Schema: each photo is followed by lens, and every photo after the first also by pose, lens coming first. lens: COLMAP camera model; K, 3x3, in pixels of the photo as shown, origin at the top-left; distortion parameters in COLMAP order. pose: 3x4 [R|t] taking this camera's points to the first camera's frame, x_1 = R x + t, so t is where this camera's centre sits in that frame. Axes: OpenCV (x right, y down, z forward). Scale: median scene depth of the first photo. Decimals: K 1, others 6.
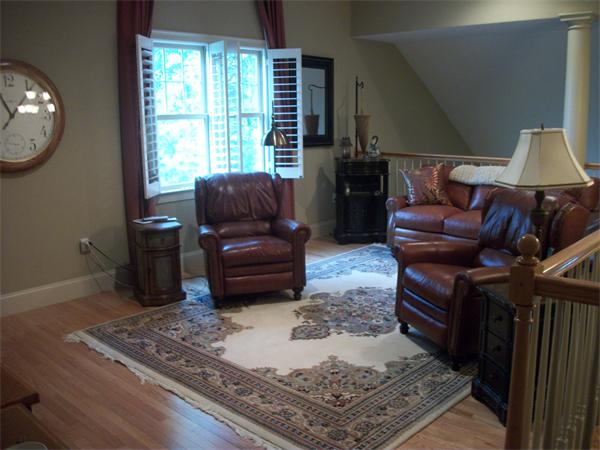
lens RADIAL K [[571.7, 0, 303.7], [0, 571.7, 226.1], [0, 0, 1]] dist [-0.116746, 0.000000]
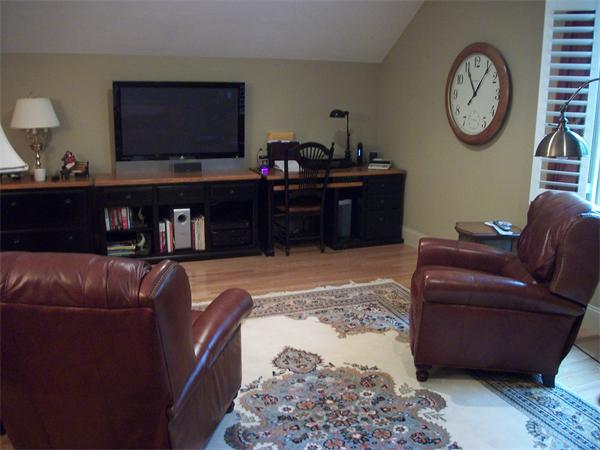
lens RADIAL K [[571.7, 0, 303.2], [0, 571.7, 222.8], [0, 0, 1]] dist [-0.116746, 0.000000]
pose [[-0.447802, 0.206292, -0.870010, 0.652866], [-0.172349, 0.934859, 0.310379, -0.248153], [0.877365, 0.288934, -0.383077, 1.199700]]
